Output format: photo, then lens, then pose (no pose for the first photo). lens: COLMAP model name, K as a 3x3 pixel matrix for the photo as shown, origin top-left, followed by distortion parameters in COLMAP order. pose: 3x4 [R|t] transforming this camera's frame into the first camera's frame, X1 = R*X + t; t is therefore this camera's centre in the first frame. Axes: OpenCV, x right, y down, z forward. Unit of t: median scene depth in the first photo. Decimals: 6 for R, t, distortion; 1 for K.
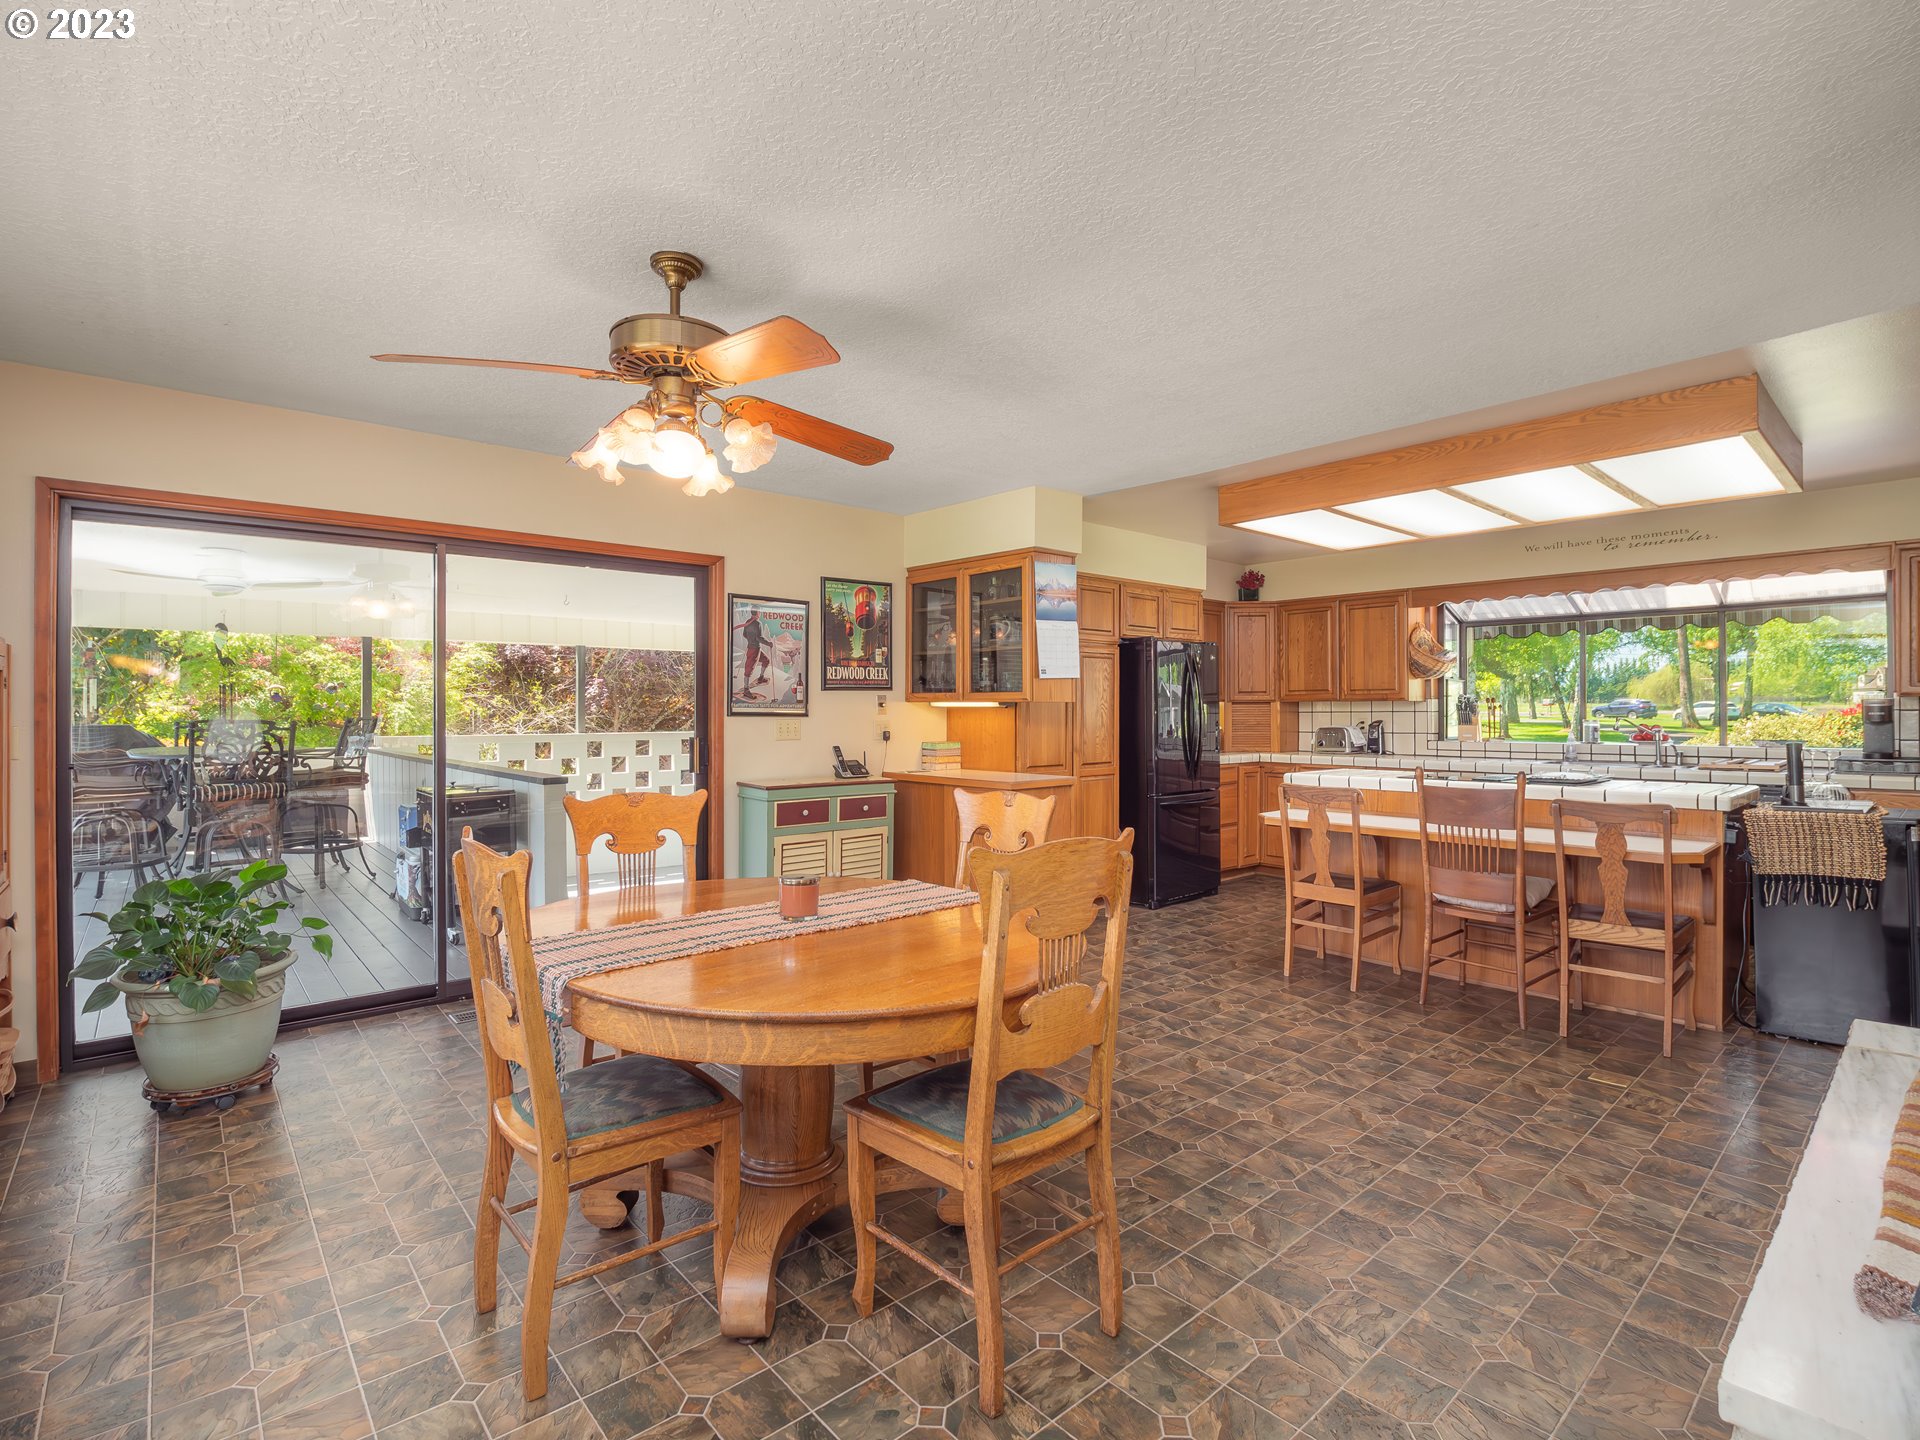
lens RADIAL K [[896.7, 0, 967.5], [0, 896.7, 706.8], [0, 0, 1]] dist [-0.018129, -0.000085]
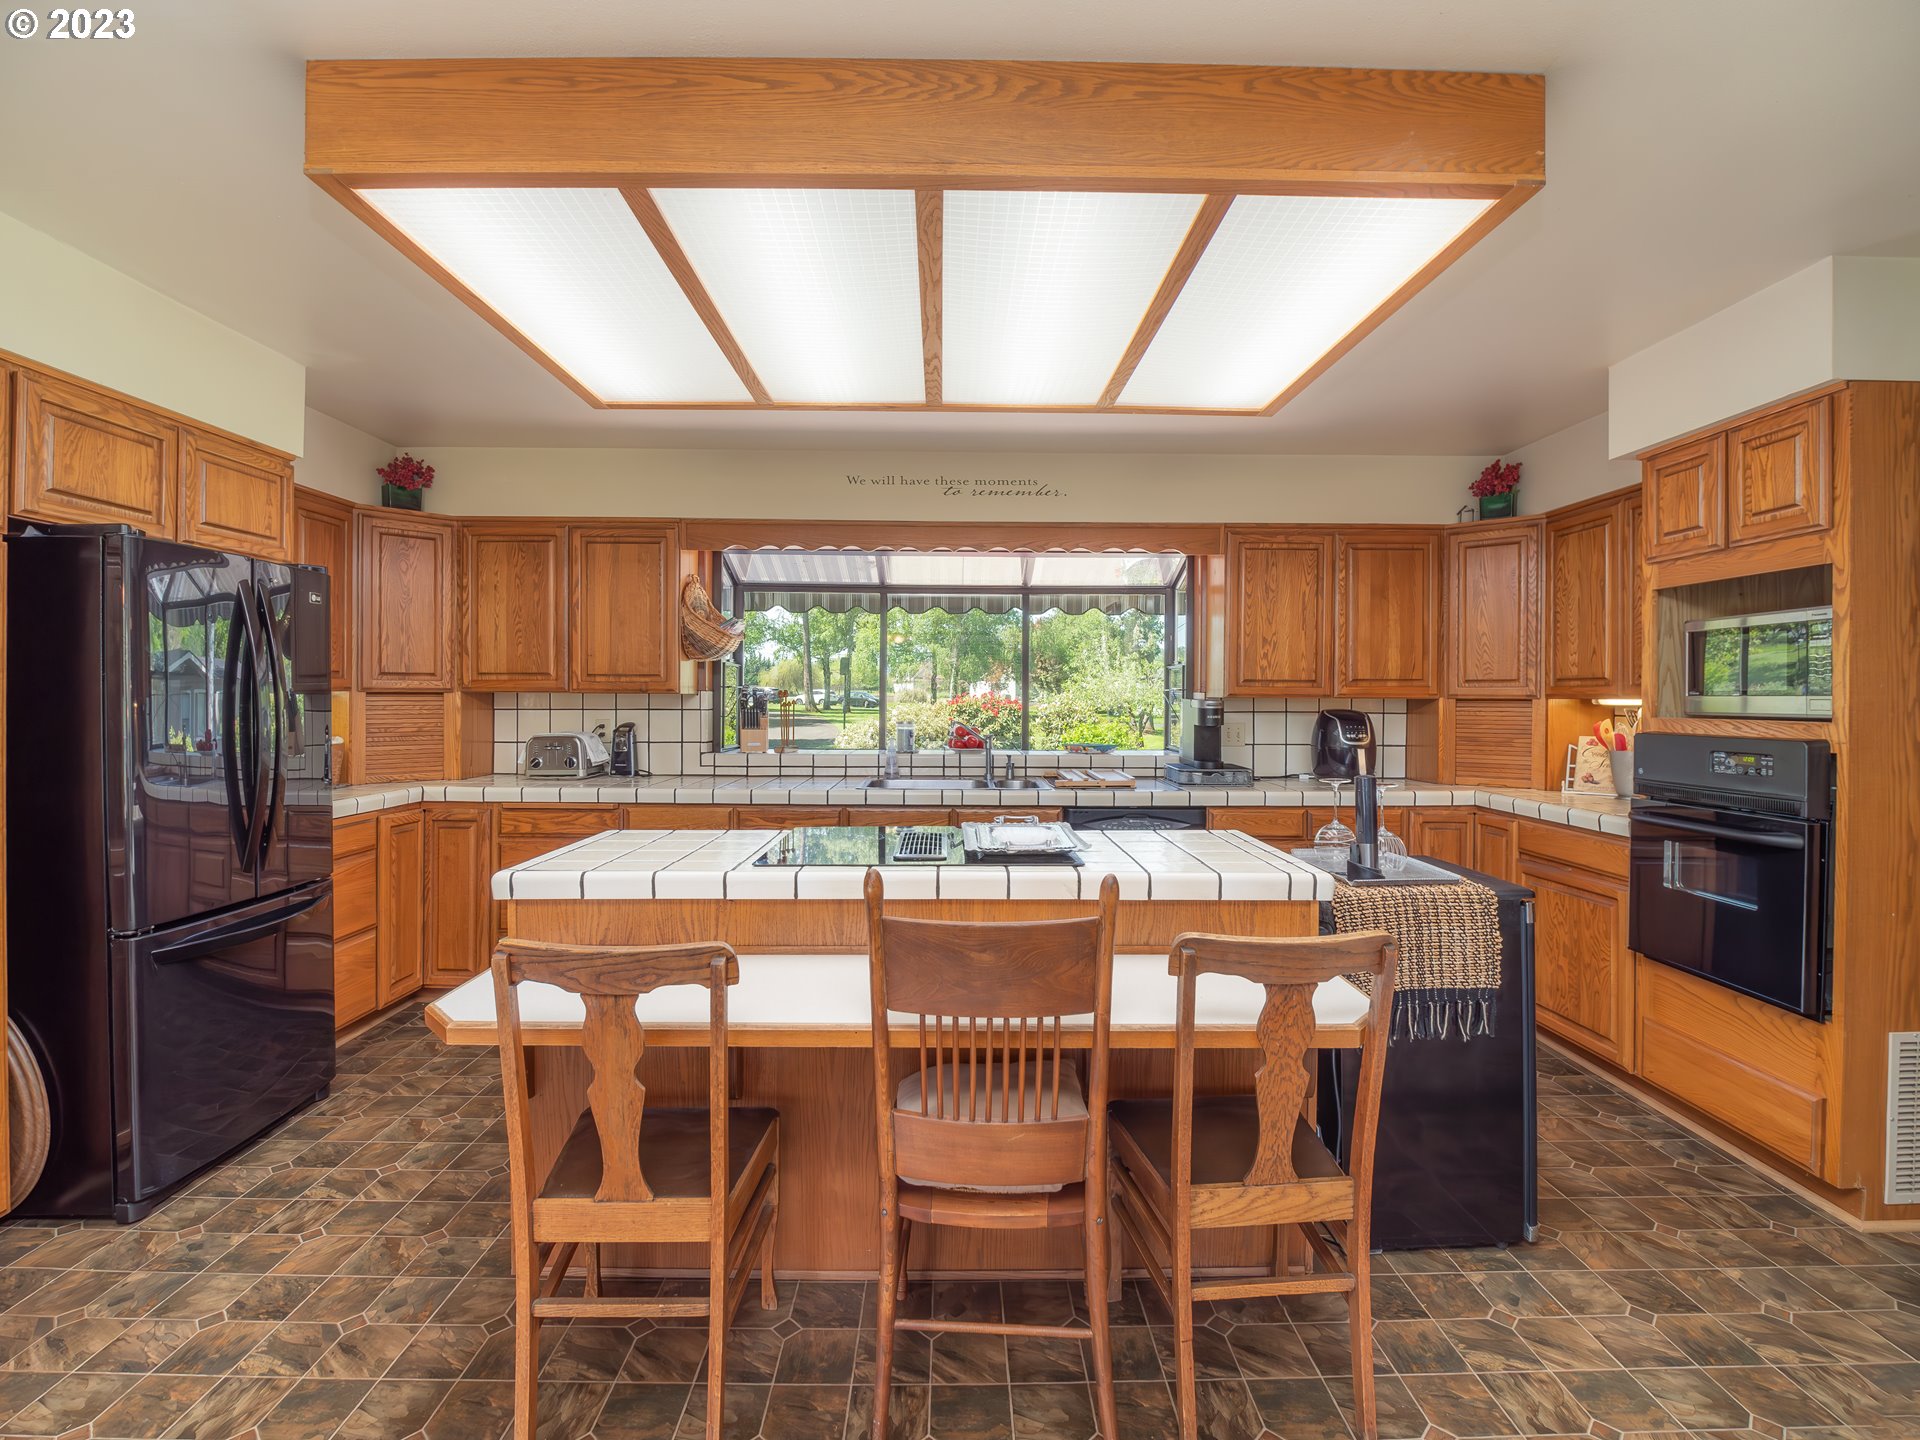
lens RADIAL K [[896.7, 0, 967.5], [0, 896.7, 706.8], [0, 0, 1]] dist [-0.018129, -0.000085]
pose [[0.645589, -0.001635, 0.763684, 0.130316], [-0.011356, 0.999867, 0.011740, -0.006995], [-0.763601, -0.016252, 0.645484, 0.409074]]
